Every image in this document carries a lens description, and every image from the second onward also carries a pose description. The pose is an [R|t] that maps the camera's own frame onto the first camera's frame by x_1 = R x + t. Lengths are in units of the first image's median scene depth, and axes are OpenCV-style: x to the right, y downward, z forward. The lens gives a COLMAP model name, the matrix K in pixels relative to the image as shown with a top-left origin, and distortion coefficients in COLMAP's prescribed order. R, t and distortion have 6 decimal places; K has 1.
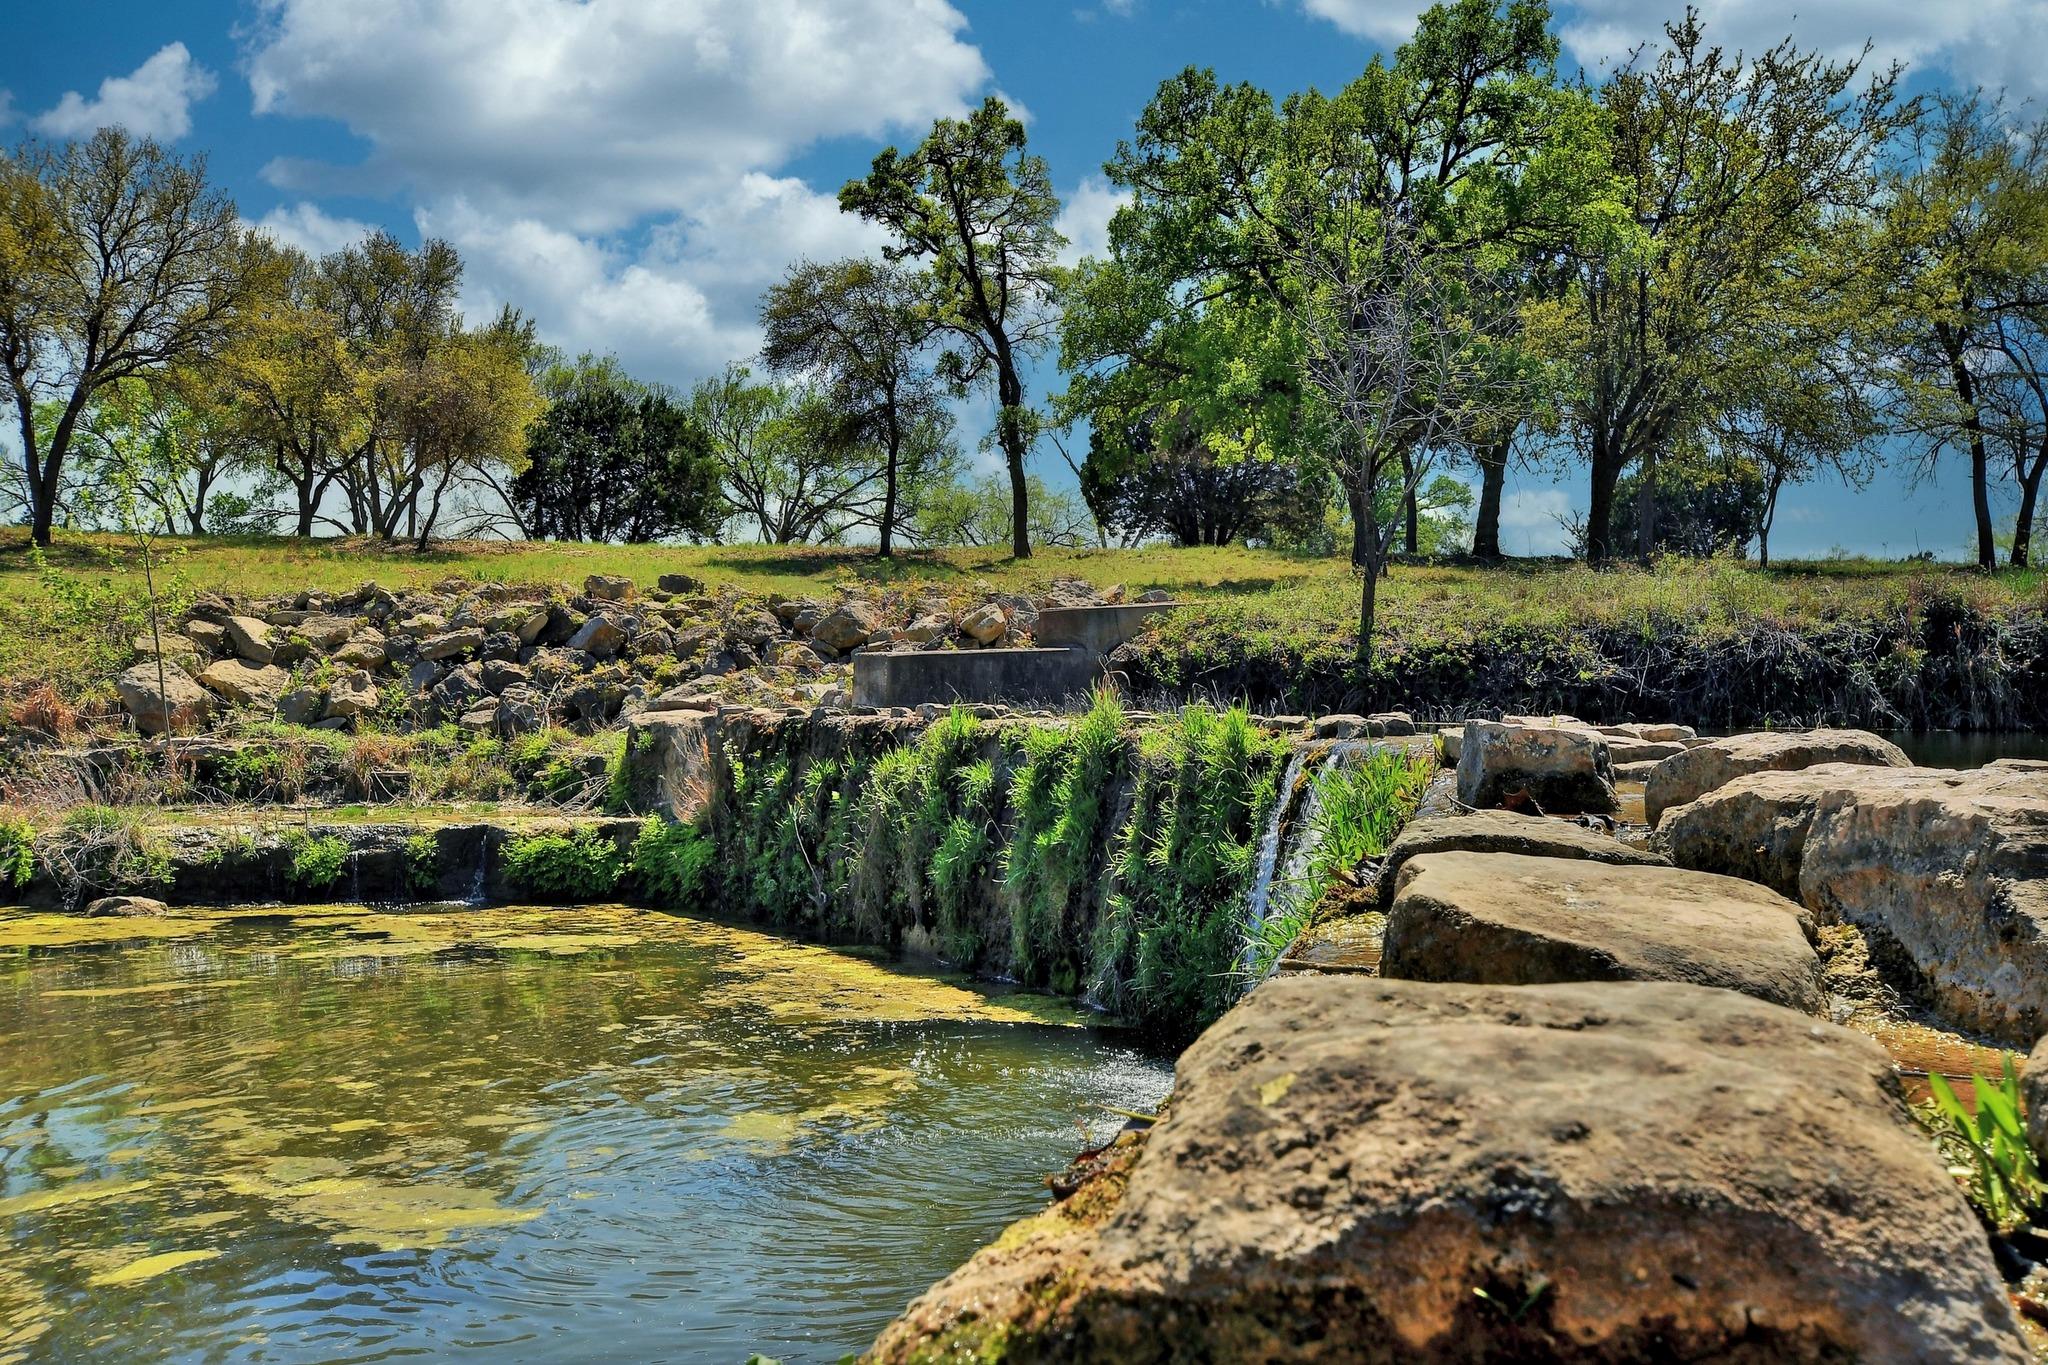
lens RADIAL K [[2108.9, 0, 1024.0], [0, 2108.9, 682.5], [0, 0, 1]] dist [0.126760, 0.005804]
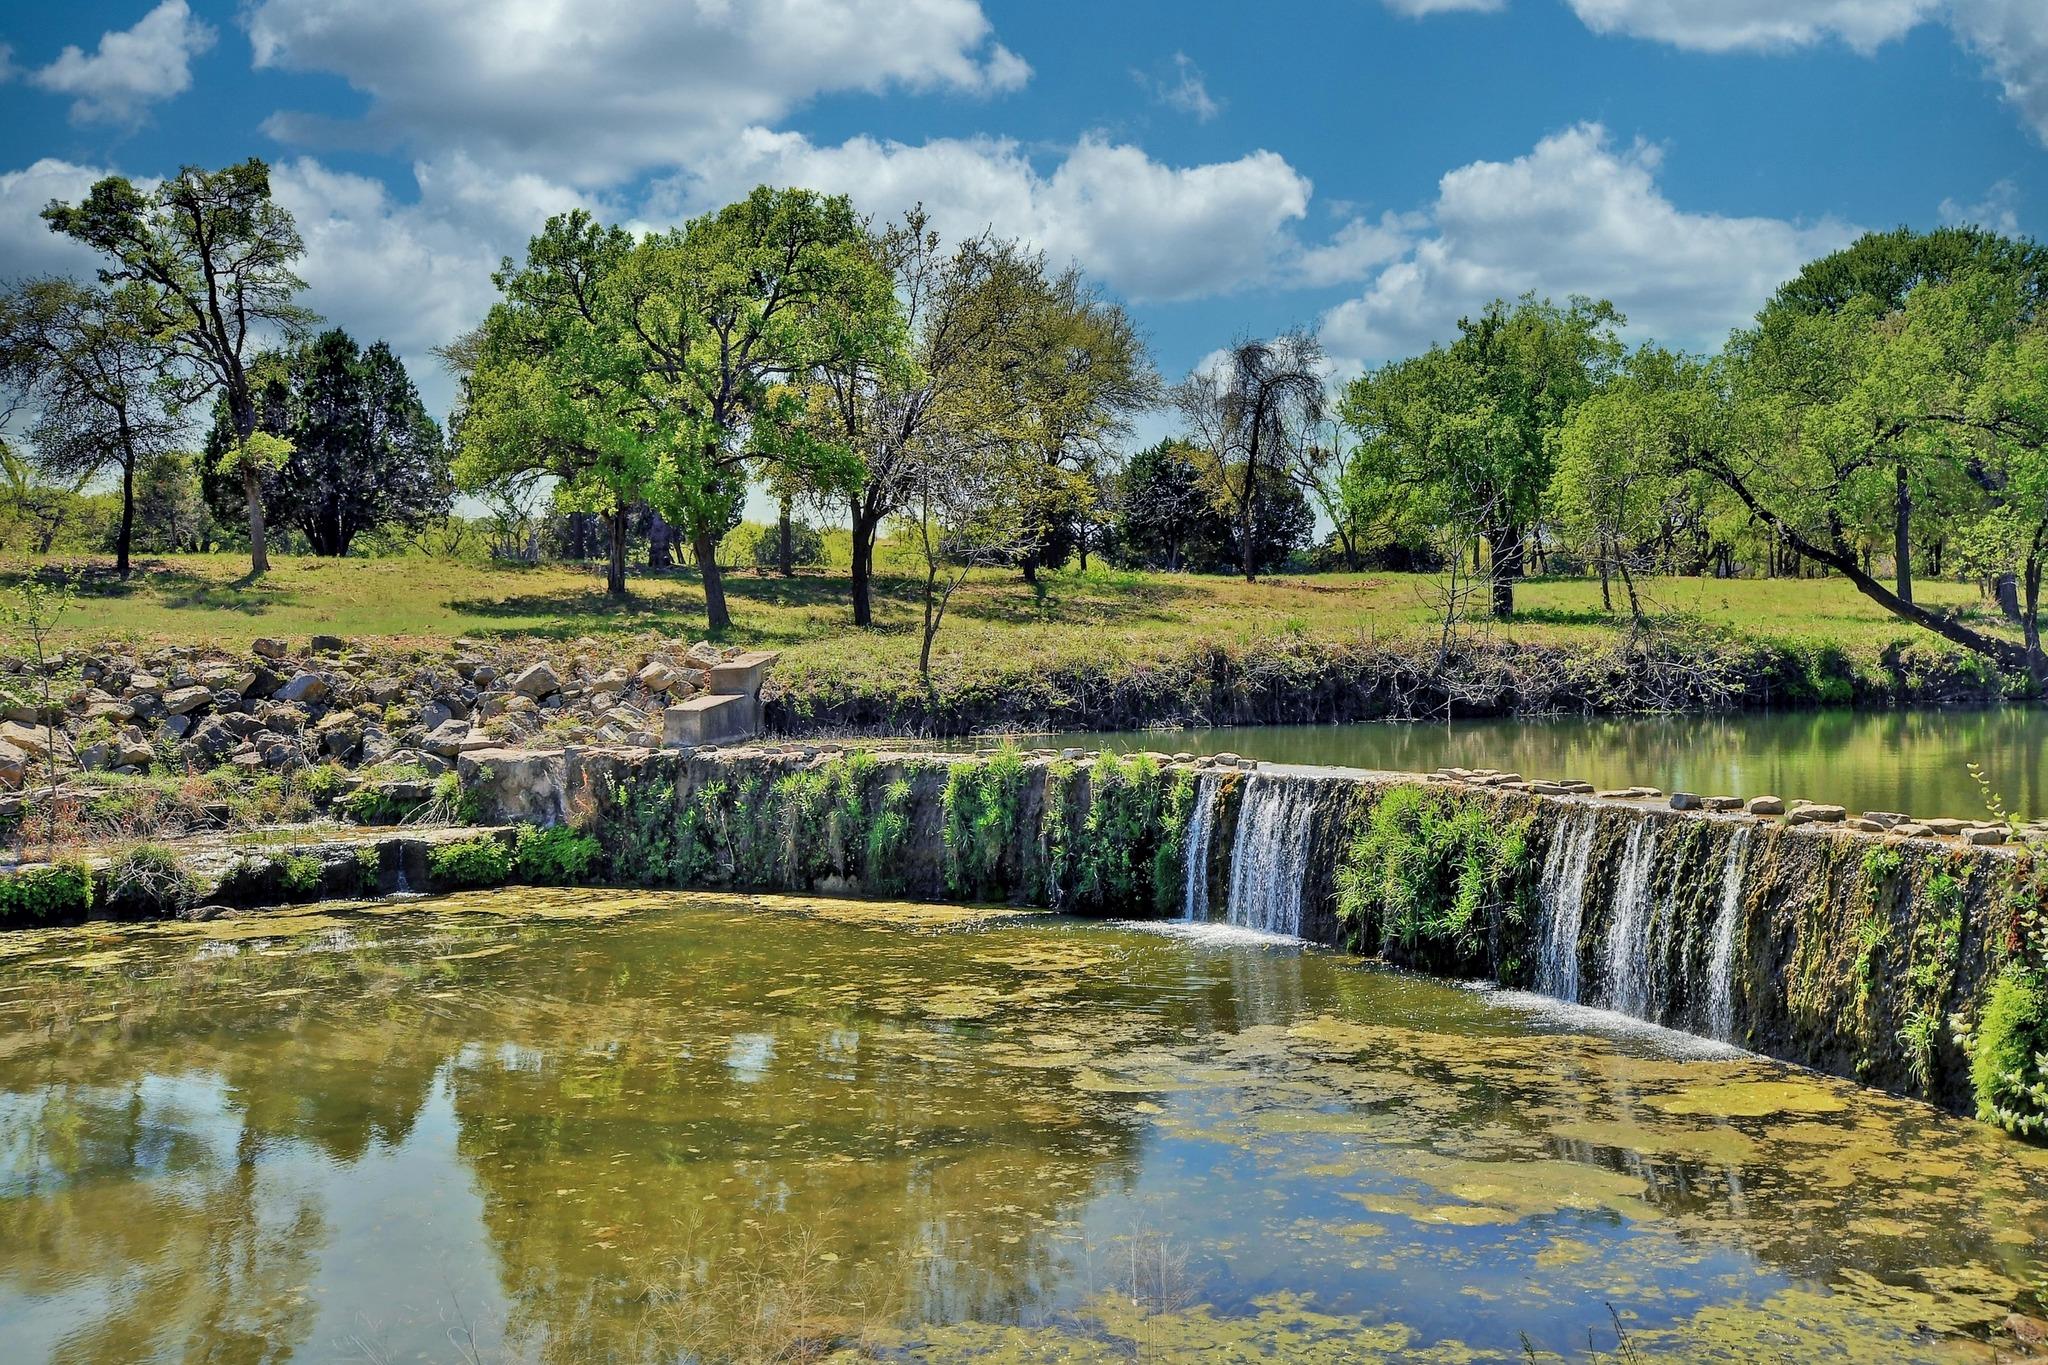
lens RADIAL K [[2108.9, 0, 1024.0], [0, 2108.9, 682.5], [0, 0, 1]] dist [0.126760, 0.005804]
pose [[0.870632, -0.033426, 0.490799, -0.560917], [0.022596, 0.999353, 0.027977, -0.064685], [-0.491416, -0.013268, 0.870824, -0.421772]]
